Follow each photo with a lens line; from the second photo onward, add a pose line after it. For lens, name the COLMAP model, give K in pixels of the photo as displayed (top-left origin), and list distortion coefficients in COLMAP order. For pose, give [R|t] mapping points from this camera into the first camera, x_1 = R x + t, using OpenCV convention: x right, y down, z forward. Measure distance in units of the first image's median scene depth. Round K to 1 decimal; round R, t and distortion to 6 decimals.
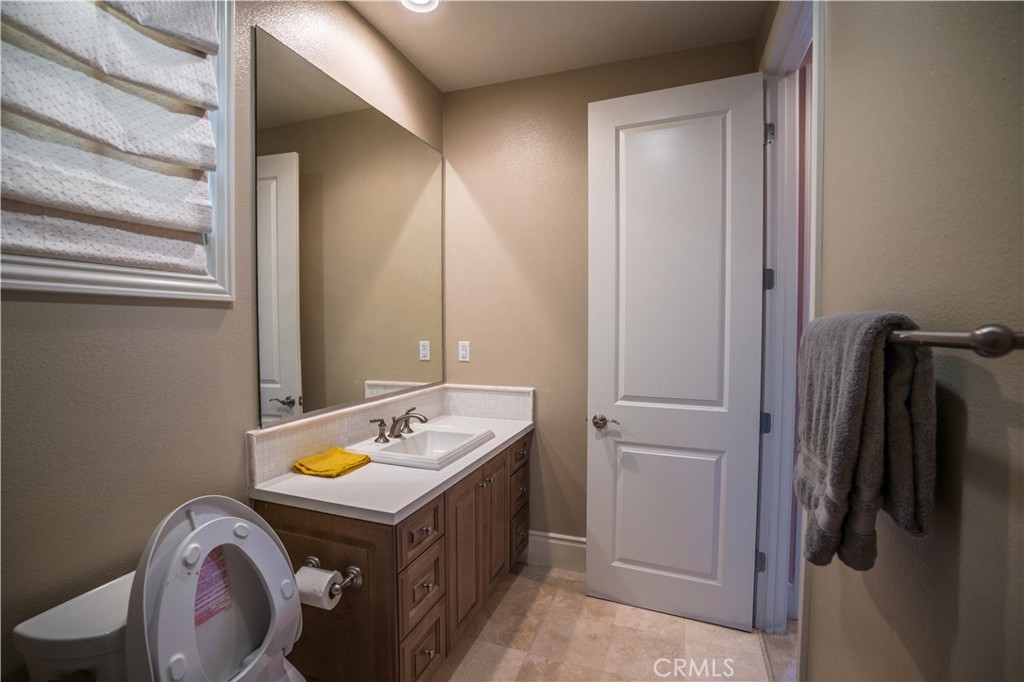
lens RADIAL K [[466.3, 0, 510.3], [0, 466.3, 341.5], [0, 0, 1]] dist [-0.046076, 0.007674]
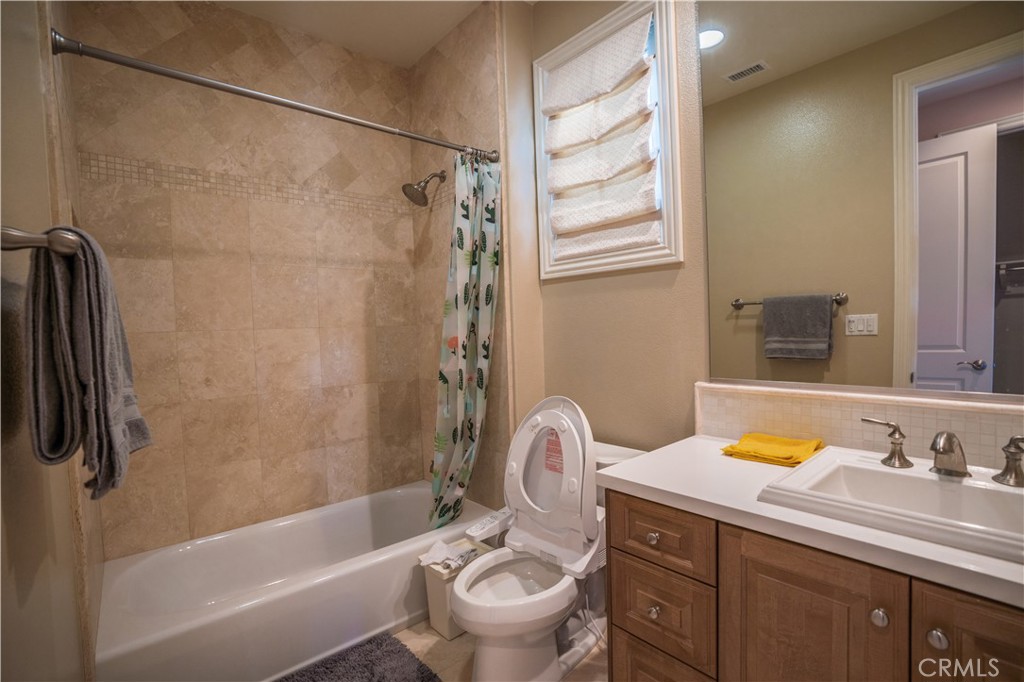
lens RADIAL K [[466.3, 0, 512.5], [0, 466.3, 340.6], [0, 0, 1]] dist [-0.046076, 0.007674]
pose [[-0.486943, 0.032762, -0.872819, 0.644347], [-0.009509, 0.999038, 0.042804, 0.066787], [0.873382, 0.029143, -0.486163, 1.309588]]
